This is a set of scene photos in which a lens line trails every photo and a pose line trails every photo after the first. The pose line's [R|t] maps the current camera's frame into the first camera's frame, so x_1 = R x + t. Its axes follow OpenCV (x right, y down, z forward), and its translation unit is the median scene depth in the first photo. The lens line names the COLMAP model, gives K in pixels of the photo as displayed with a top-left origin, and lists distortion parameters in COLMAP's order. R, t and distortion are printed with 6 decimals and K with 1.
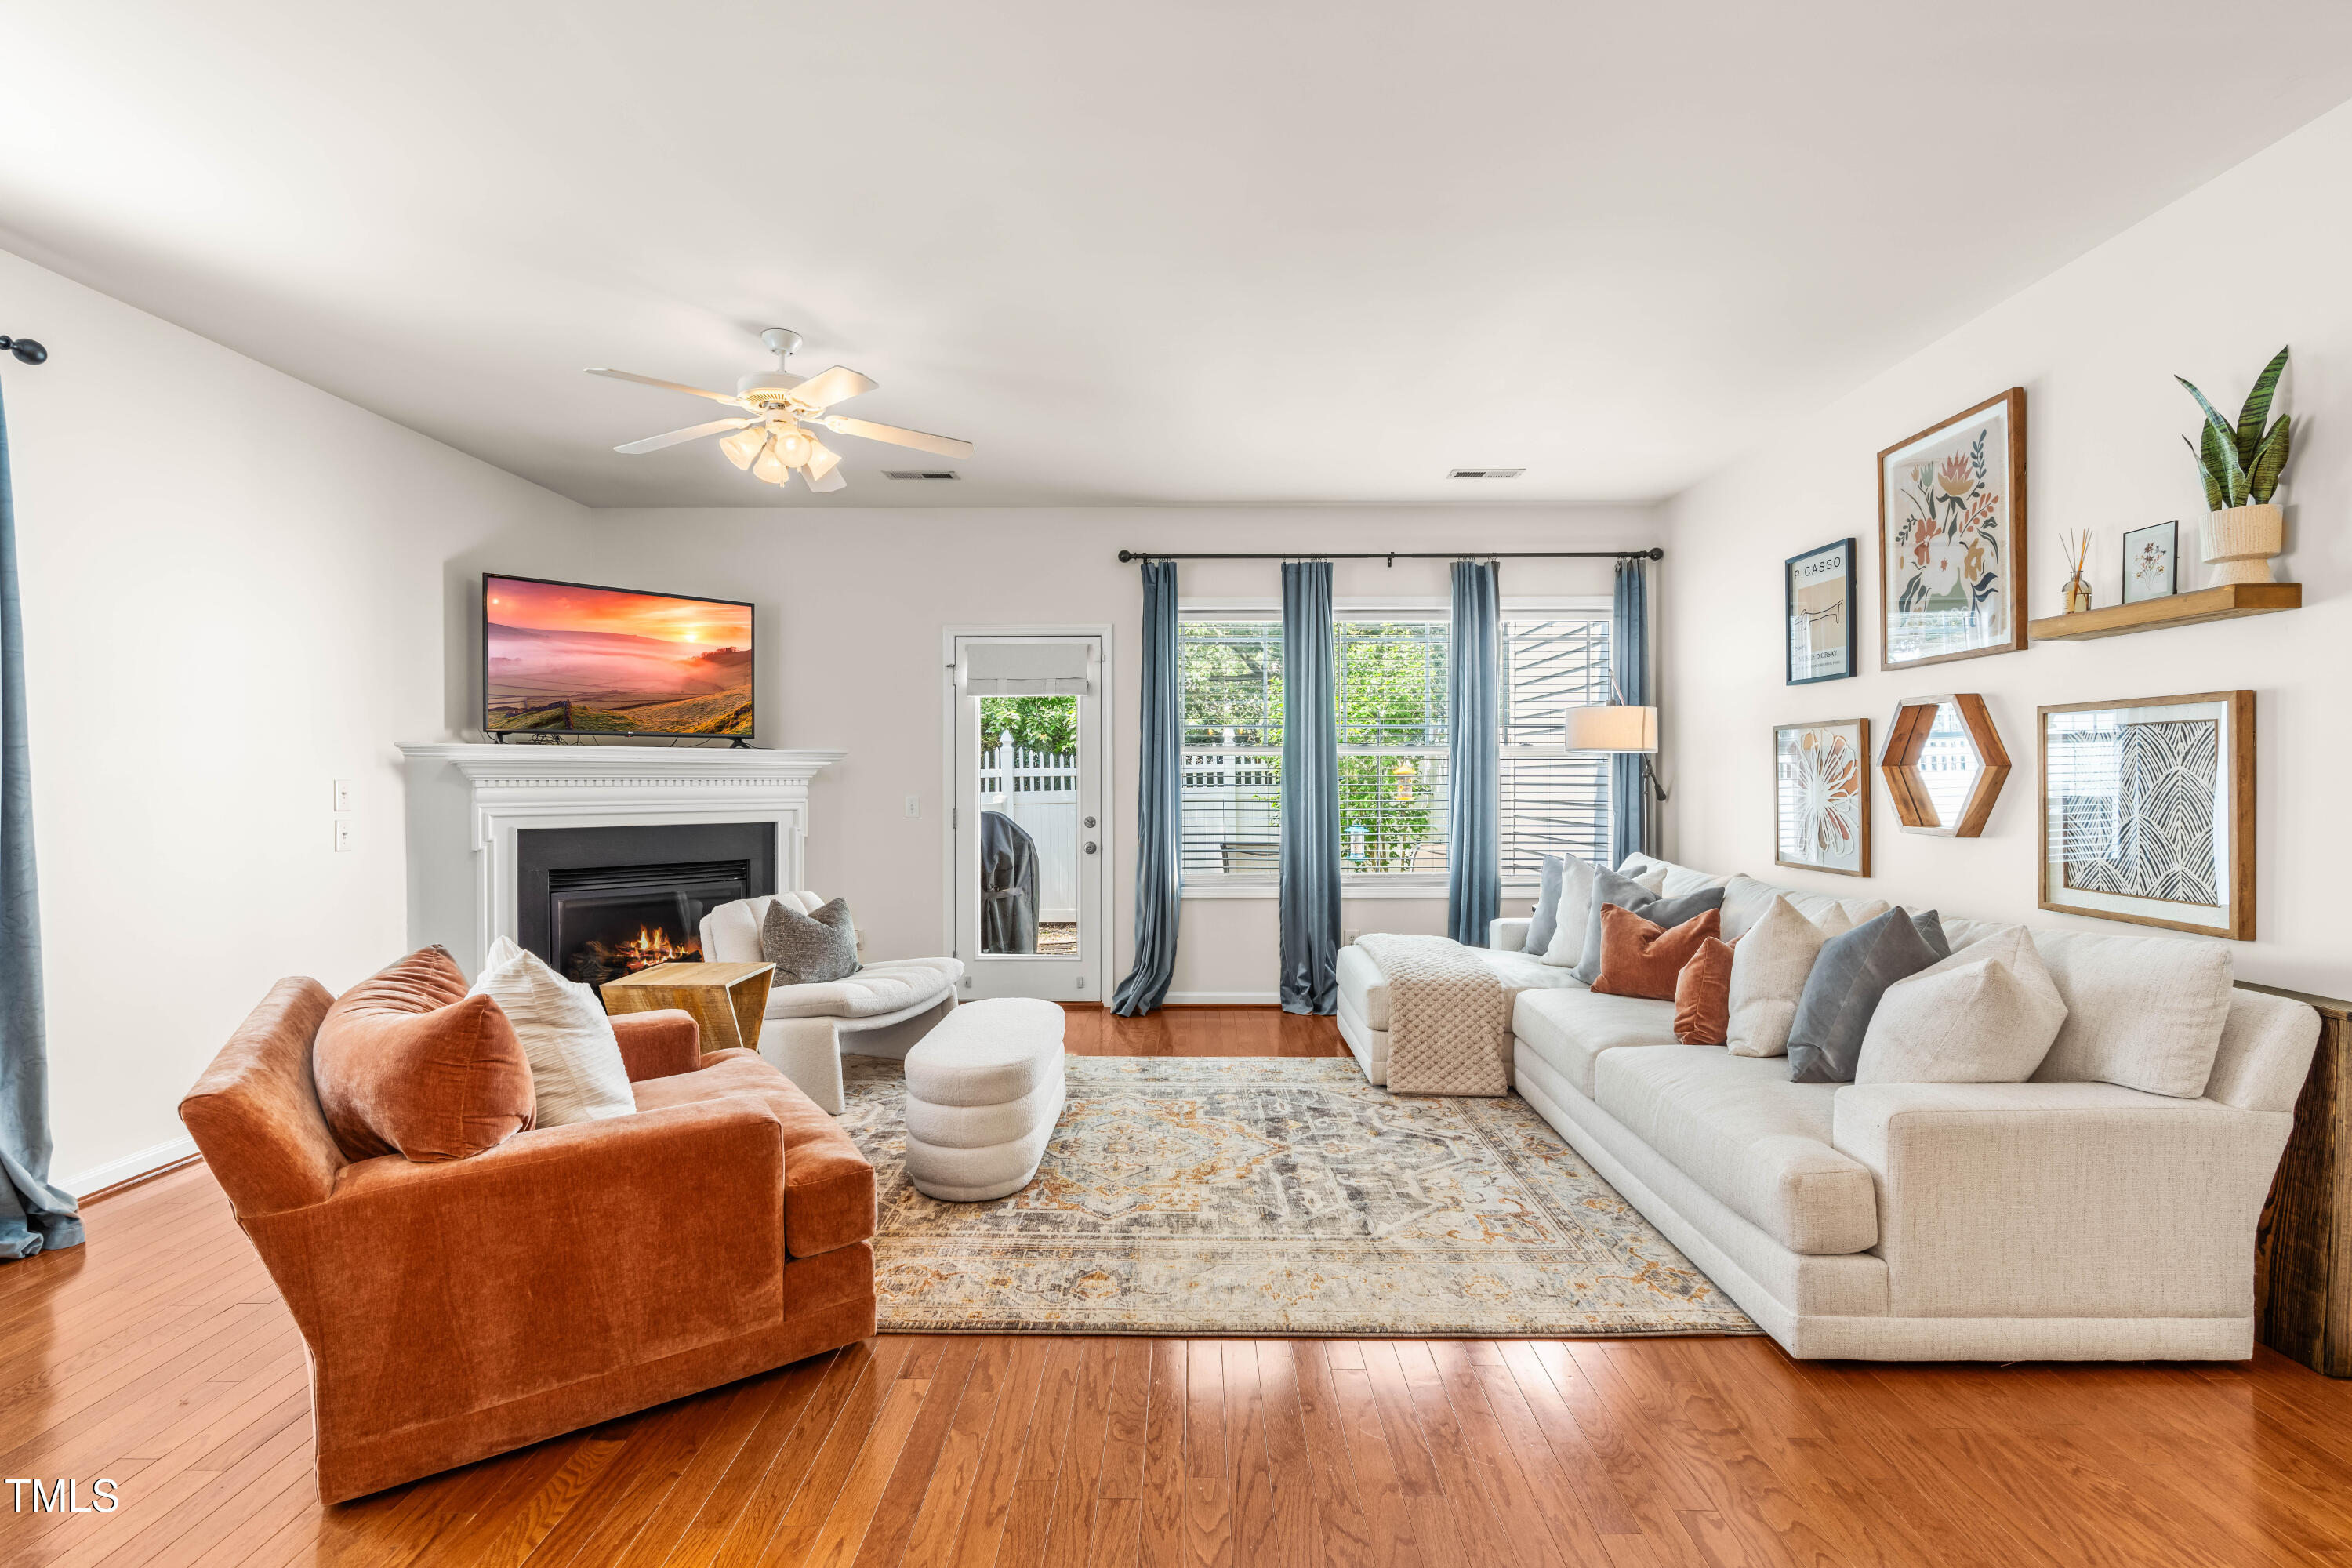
lens RADIAL K [[1068.0, 0, 1180.9], [0, 1068.0, 791.6], [0, 0, 1]] dist [-0.023048, 0.013303]
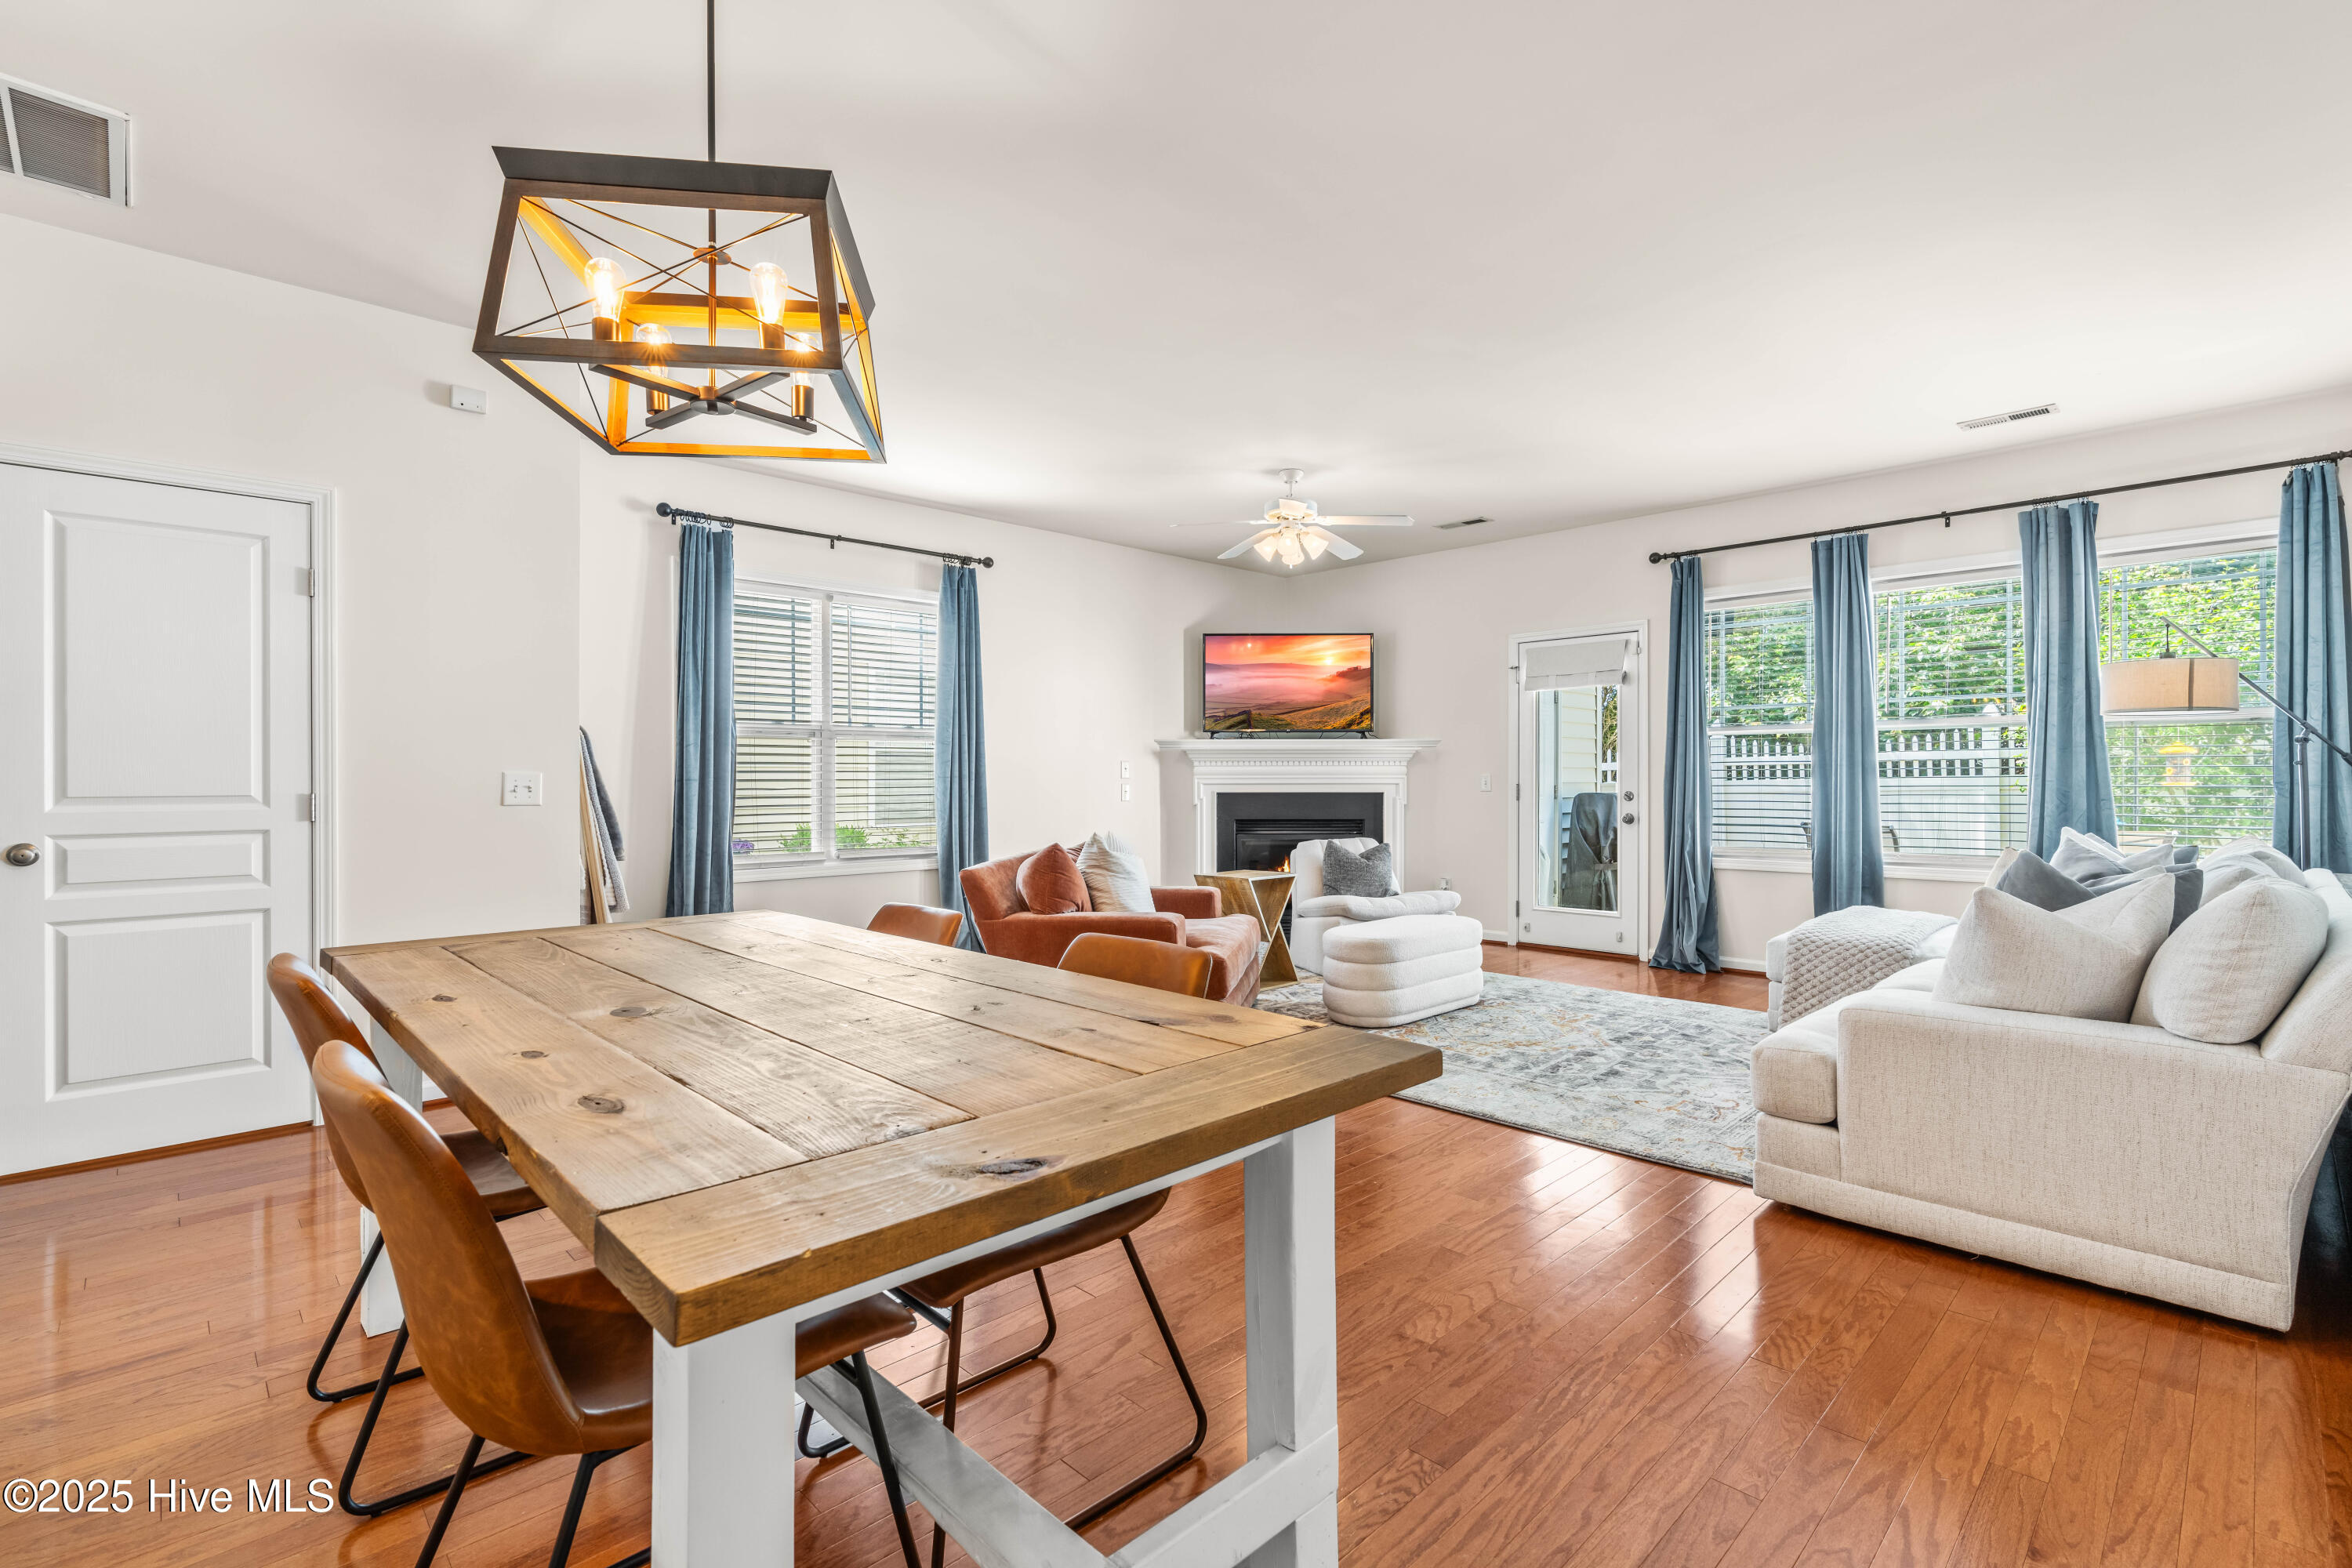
lens RADIAL K [[1069.9, 0, 1176.0], [0, 1069.9, 784.0], [0, 0, 1]] dist [0.002019, -0.000230]
pose [[0.705212, 0.002360, -0.708992, 0.446340], [-0.008761, 0.999947, -0.005385, 0.030596], [0.708942, 0.010009, 0.705196, -0.165372]]
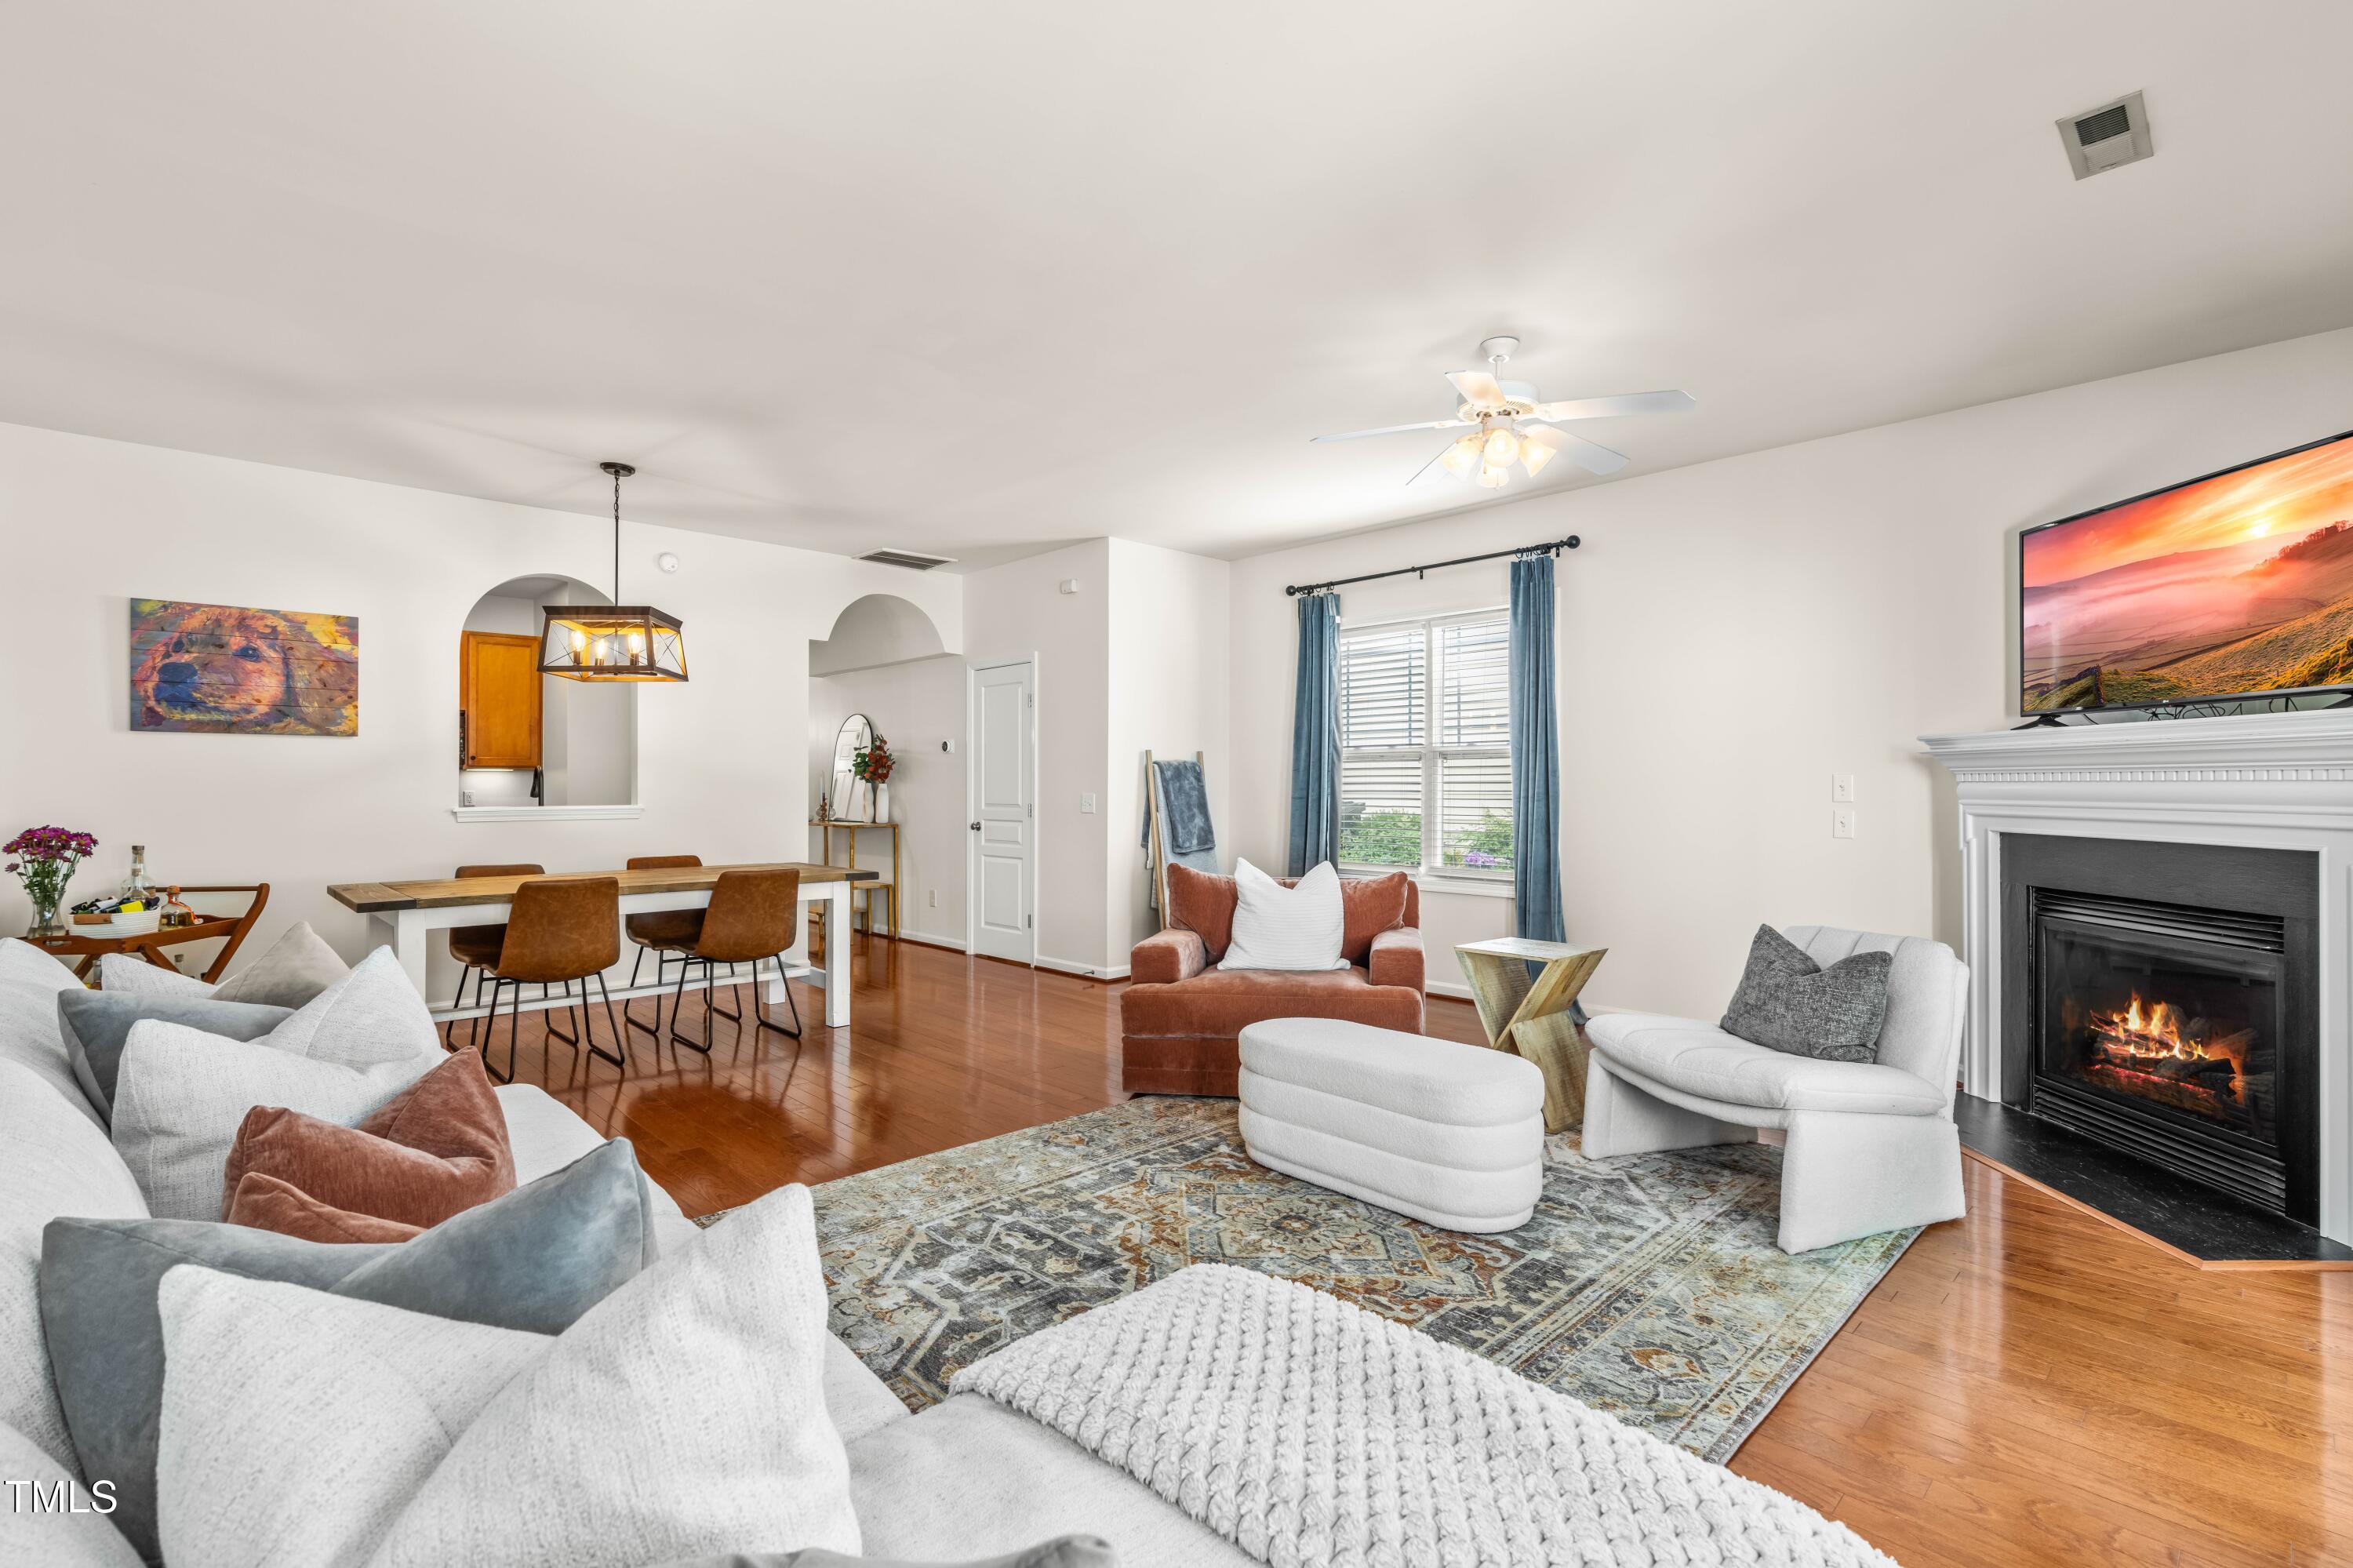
lens RADIAL K [[1070.4, 0, 1176.5], [0, 1070.4, 784.0], [0, 0, 1]] dist [0.002019, -0.000230]
pose [[-0.706412, 0.005871, -0.707777, 0.418645], [-0.003708, 0.999921, 0.011996, -0.009385], [0.707791, 0.011098, -0.706334, 1.085990]]
